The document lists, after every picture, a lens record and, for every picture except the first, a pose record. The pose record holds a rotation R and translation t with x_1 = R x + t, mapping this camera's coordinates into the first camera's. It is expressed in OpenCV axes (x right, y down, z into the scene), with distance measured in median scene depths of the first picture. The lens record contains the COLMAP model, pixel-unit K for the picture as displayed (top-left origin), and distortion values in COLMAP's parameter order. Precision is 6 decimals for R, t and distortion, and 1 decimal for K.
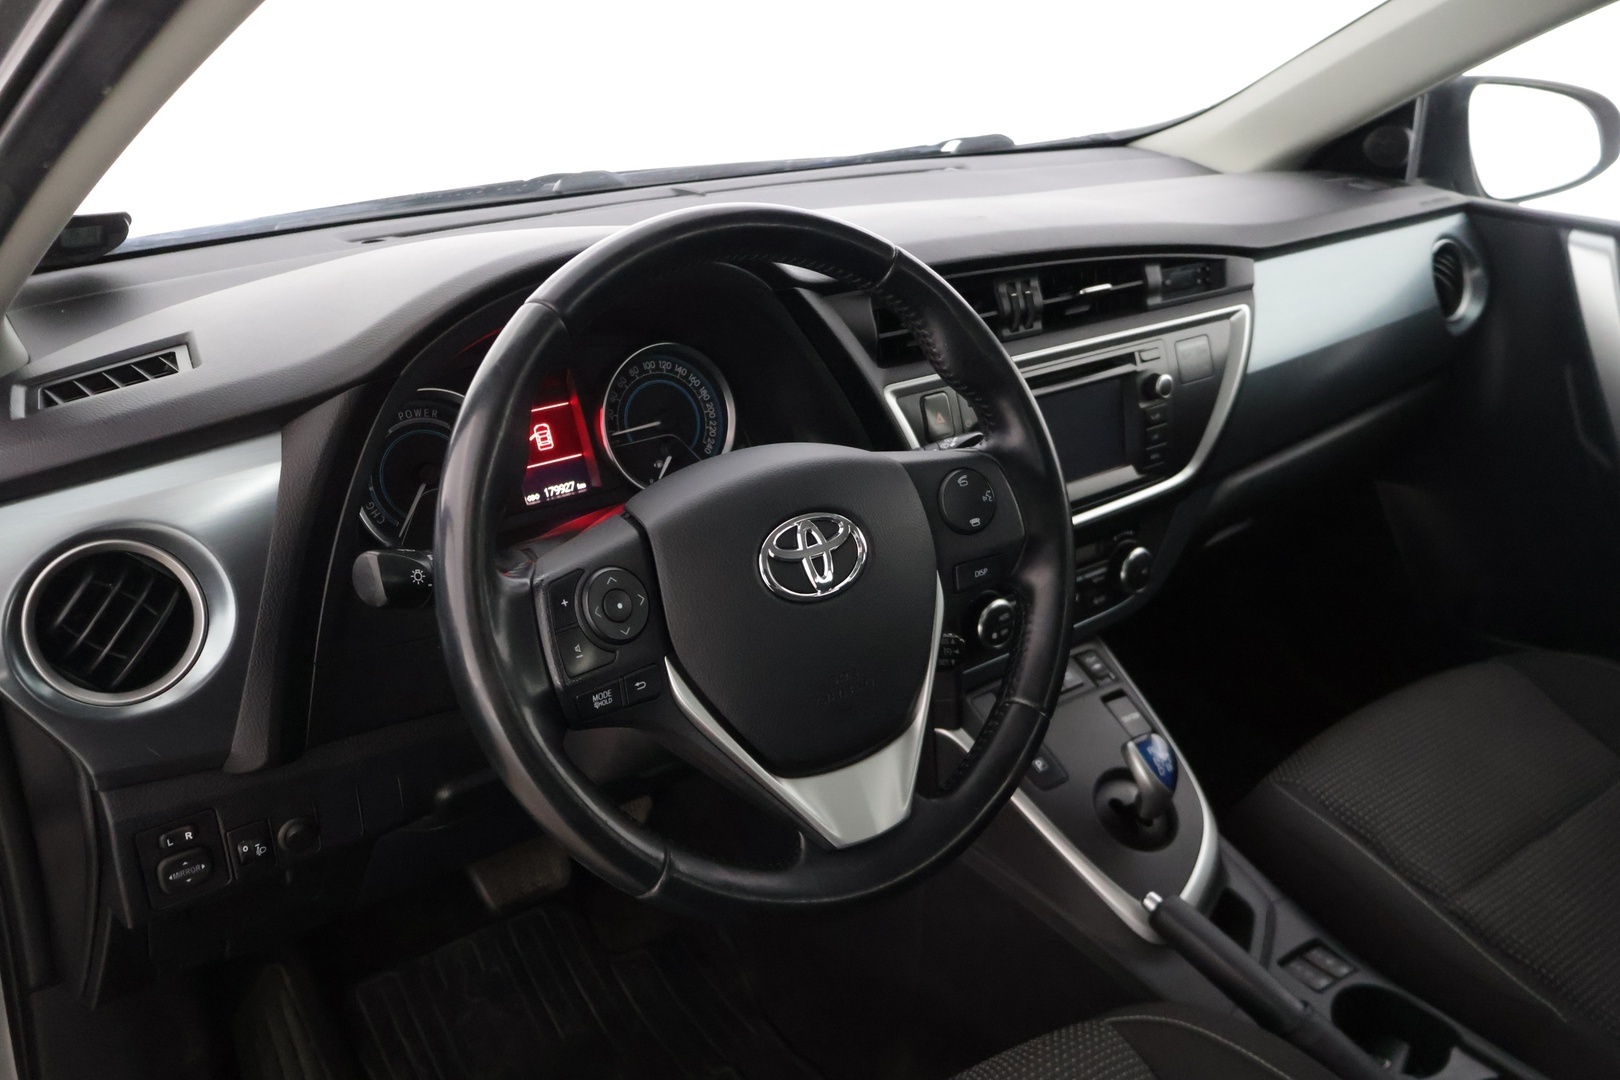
lens RADIAL K [[1352.8, 0, 804.7], [0, 1352.8, 530.3], [0, 0, 1]] dist [-0.007920, 0.003909]
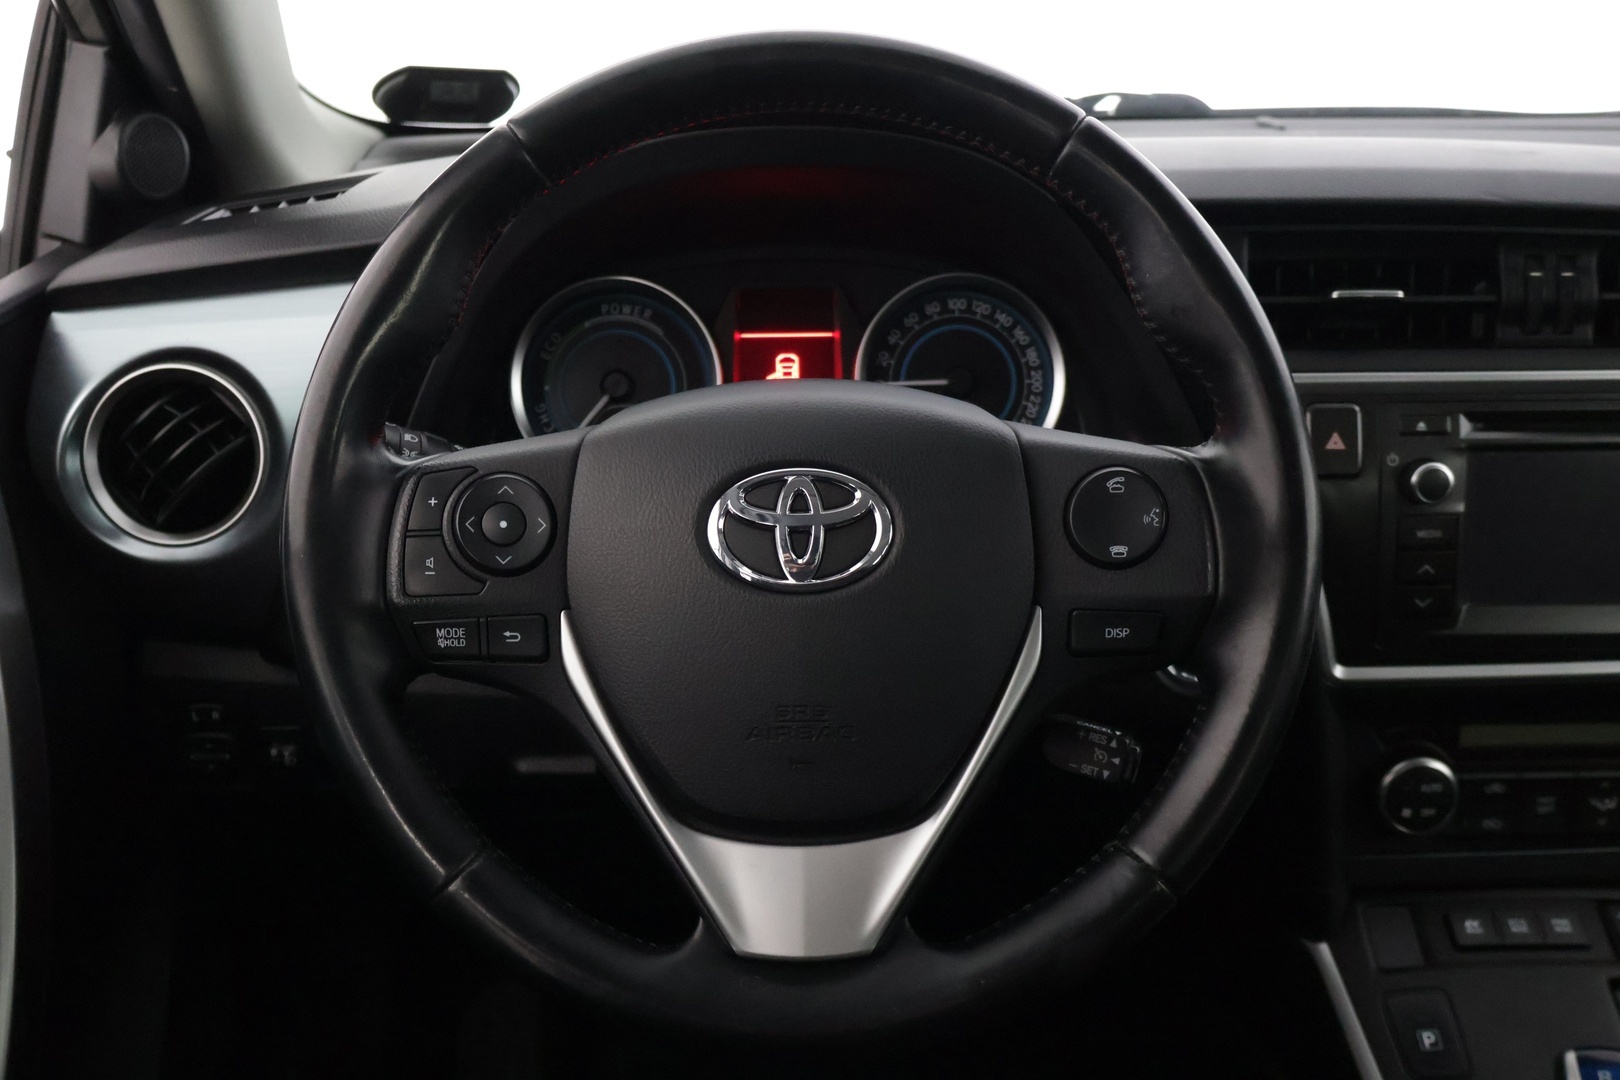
lens RADIAL K [[1715.8, 0, 805.3], [0, 1715.8, 525.6], [0, 0, 1]] dist [0.001493, 0.000000]
pose [[0.817400, 0.192186, -0.543067, 0.338460], [-0.226205, 0.974071, 0.004241, 0.009362], [0.529801, 0.119378, 0.839678, 0.185982]]
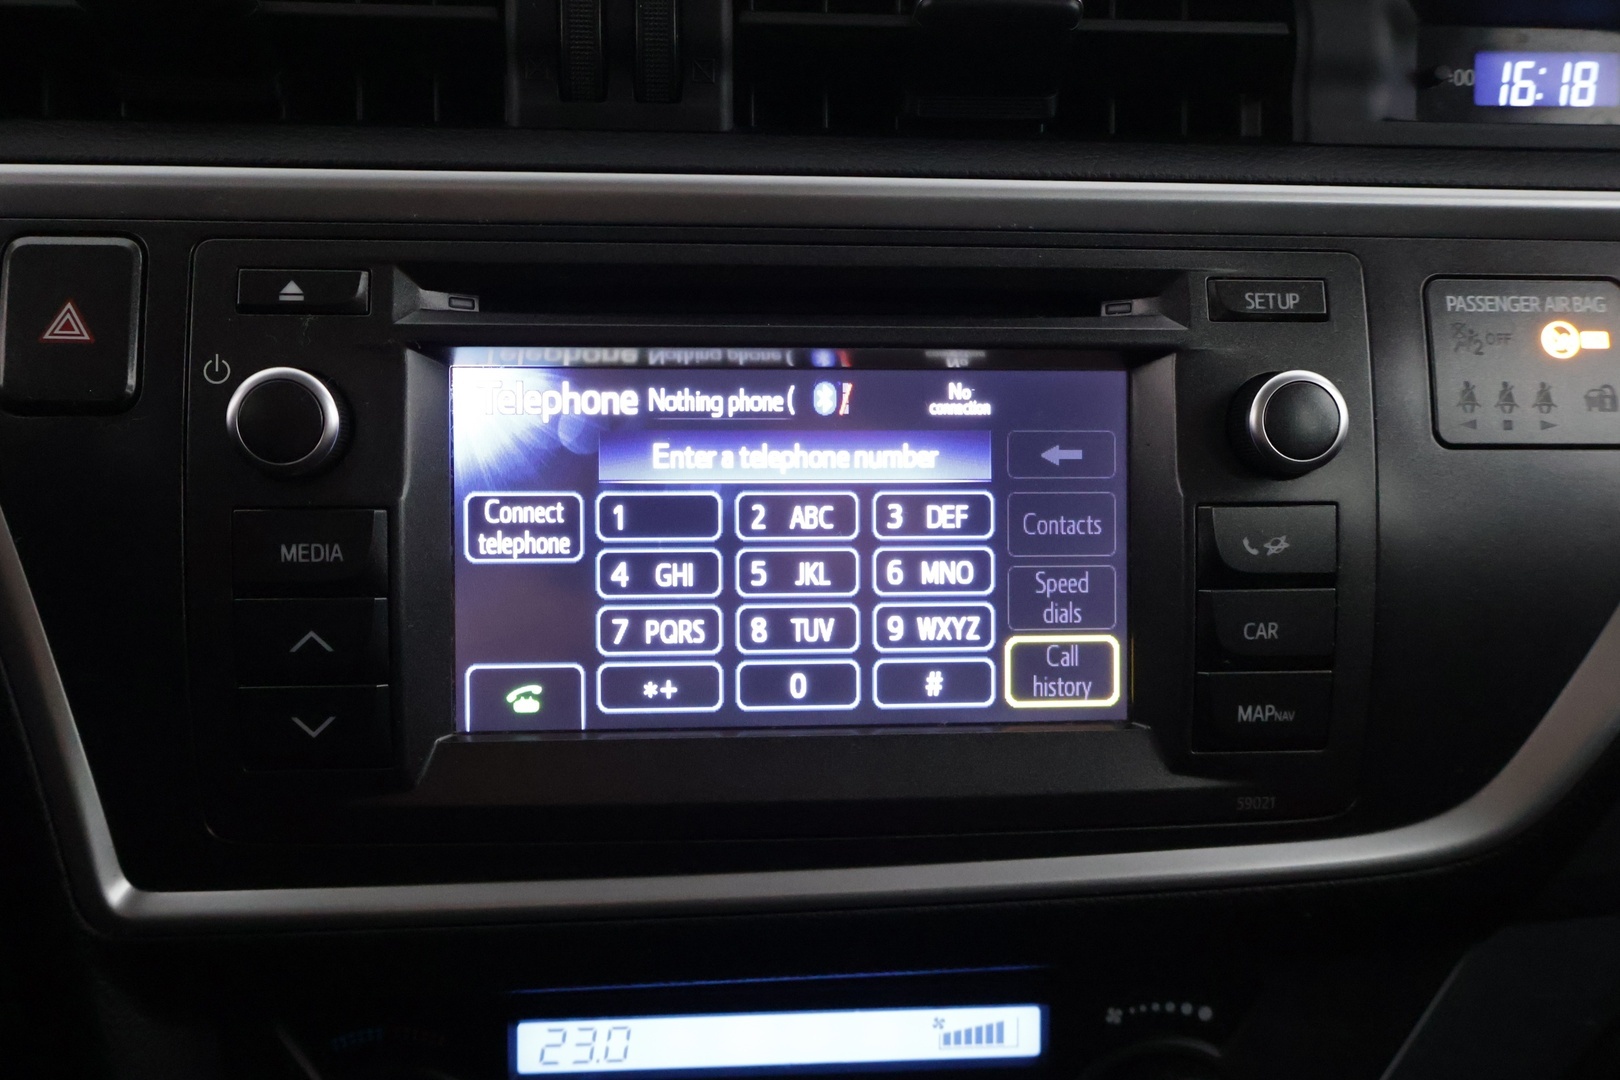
lens RADIAL K [[1540.5, 0, 803.7], [0, 1540.5, 541.2], [0, 0, 1]] dist [-0.004312, 0.000000]
pose [[0.846149, 0.119633, -0.519345, 0.372778], [-0.221830, 0.965112, -0.139104, -0.031767], [0.484585, 0.232909, 0.843167, 0.815828]]
